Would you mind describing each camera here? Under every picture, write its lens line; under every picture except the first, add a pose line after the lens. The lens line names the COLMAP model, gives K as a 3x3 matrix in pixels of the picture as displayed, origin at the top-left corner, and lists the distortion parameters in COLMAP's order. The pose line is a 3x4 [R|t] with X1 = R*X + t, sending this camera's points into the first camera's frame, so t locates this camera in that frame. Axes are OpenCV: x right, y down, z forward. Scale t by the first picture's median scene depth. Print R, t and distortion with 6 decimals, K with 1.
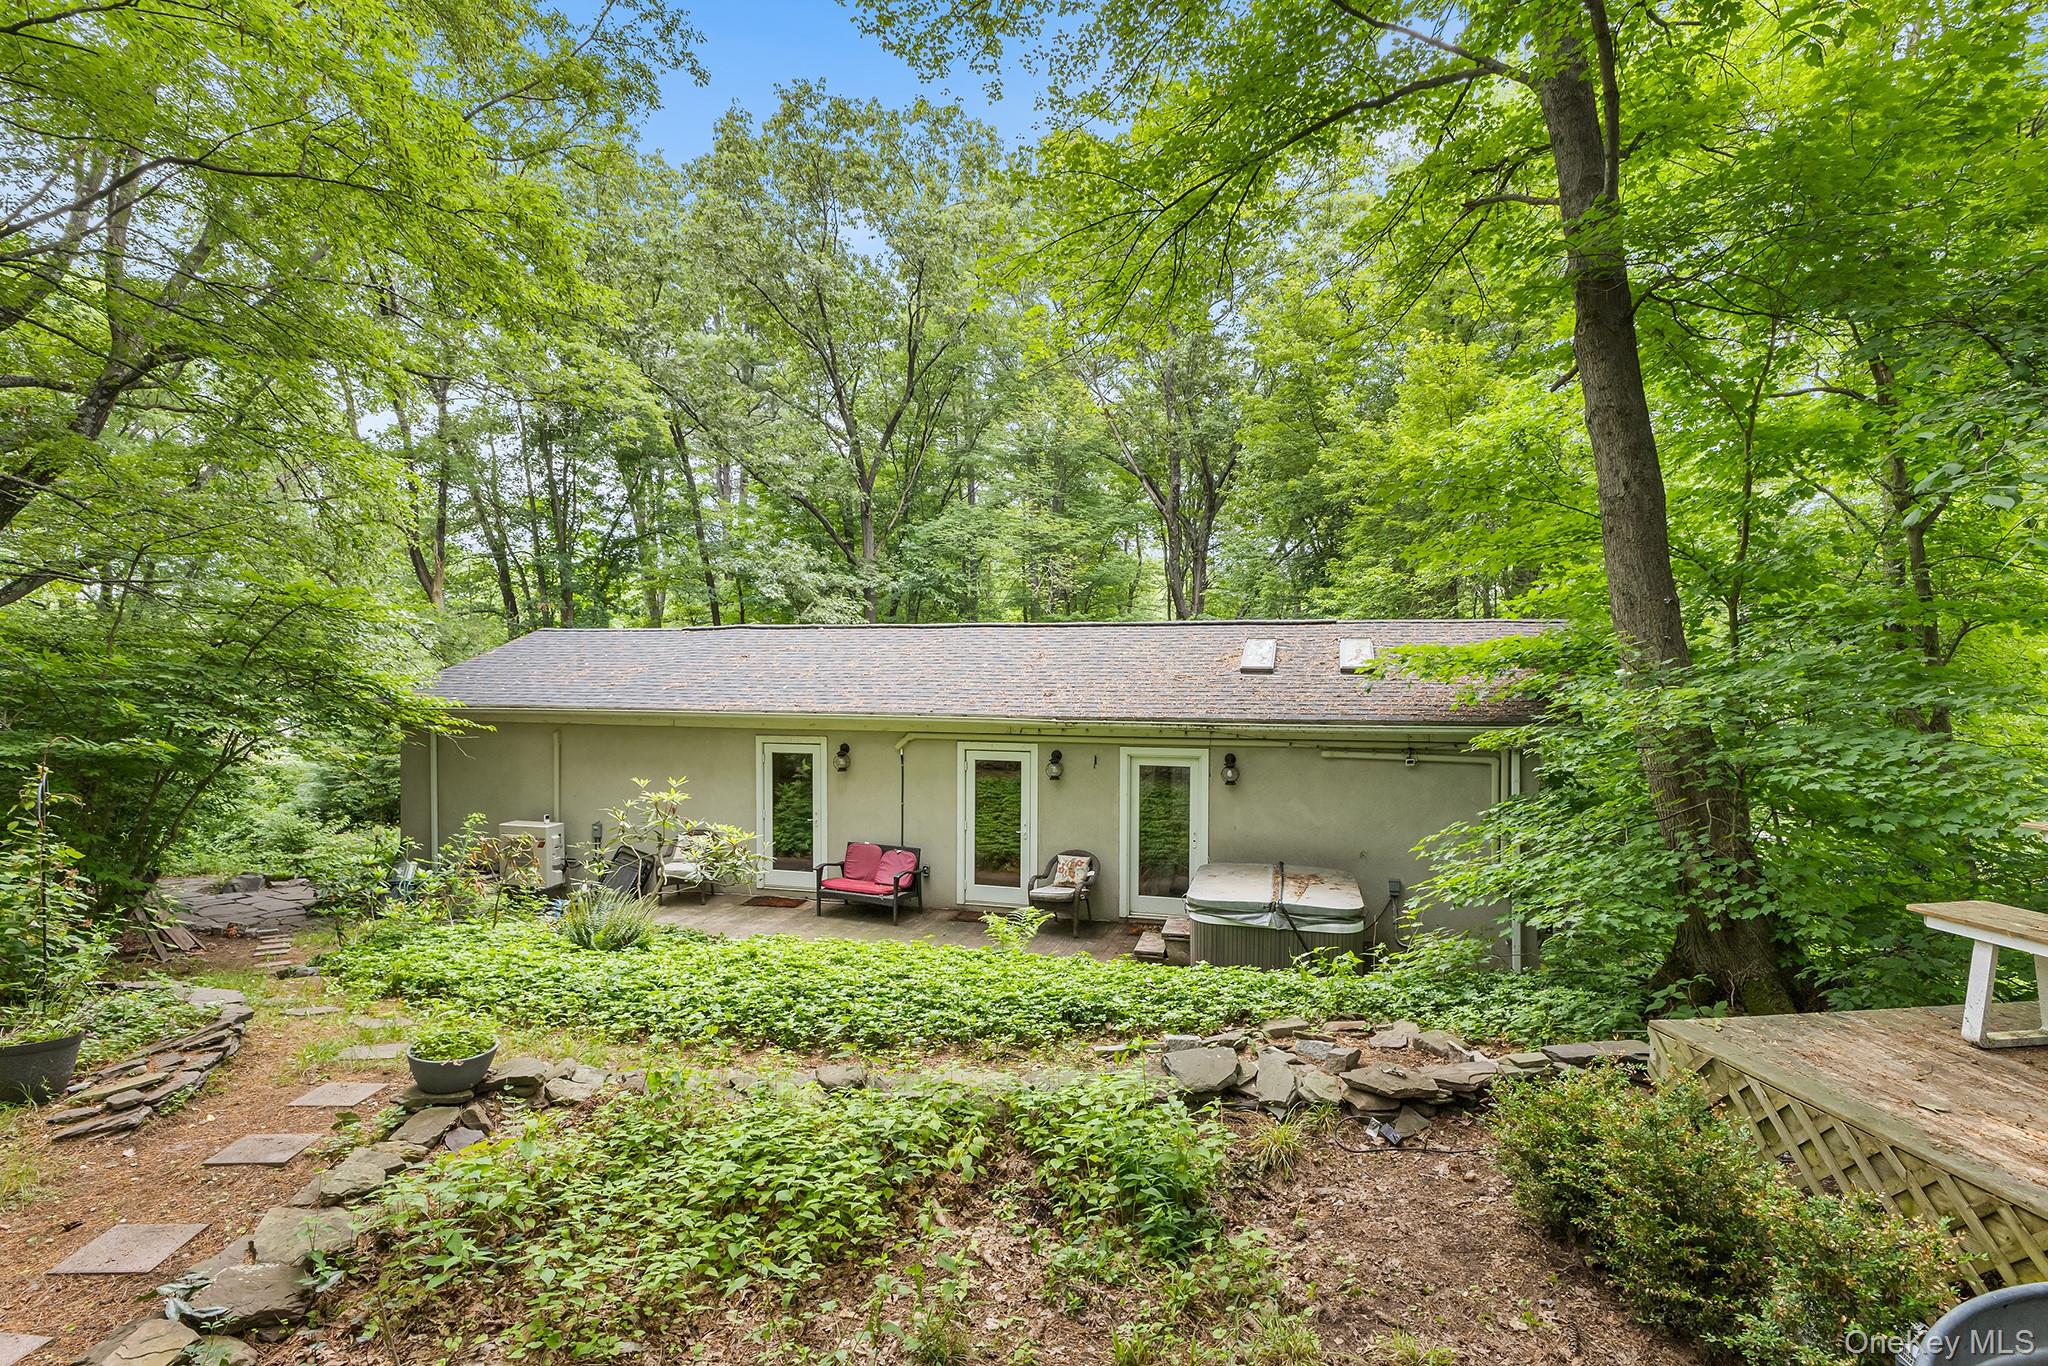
lens RADIAL K [[953.1, 0, 1025.9], [0, 953.1, 684.2], [0, 0, 1]] dist [-0.004928, -0.001261]
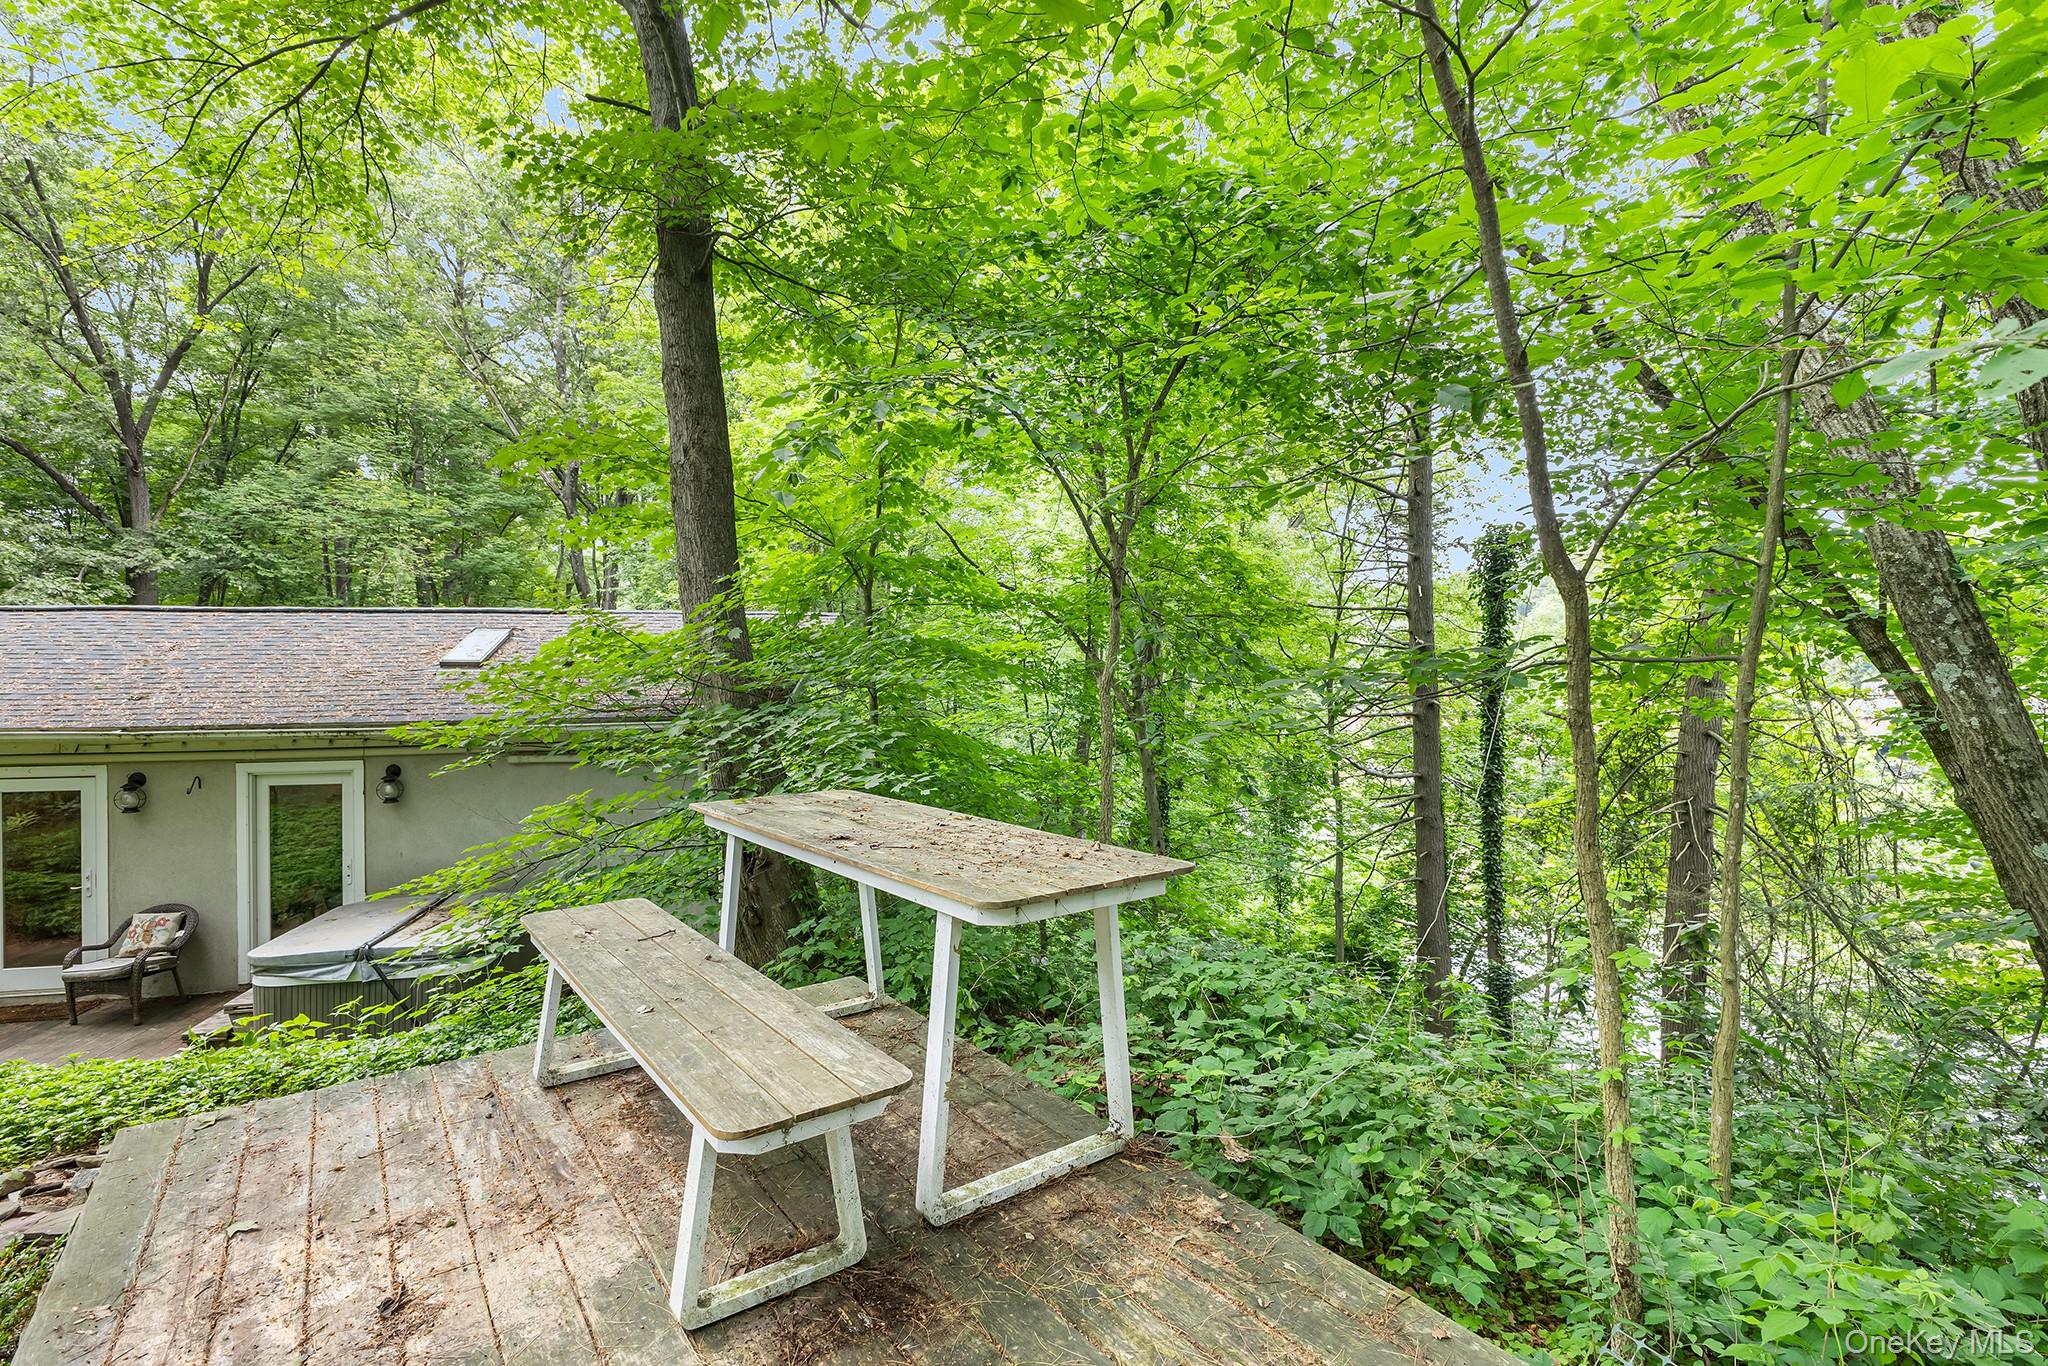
lens RADIAL K [[953.1, 0, 1015.5], [0, 953.1, 679.7], [0, 0, 1]] dist [-0.004928, -0.001261]
pose [[0.886322, -0.014210, 0.462852, 0.299915], [0.018529, 0.999817, -0.004785, 0.013098], [-0.462699, 0.012818, 0.886423, 0.023932]]
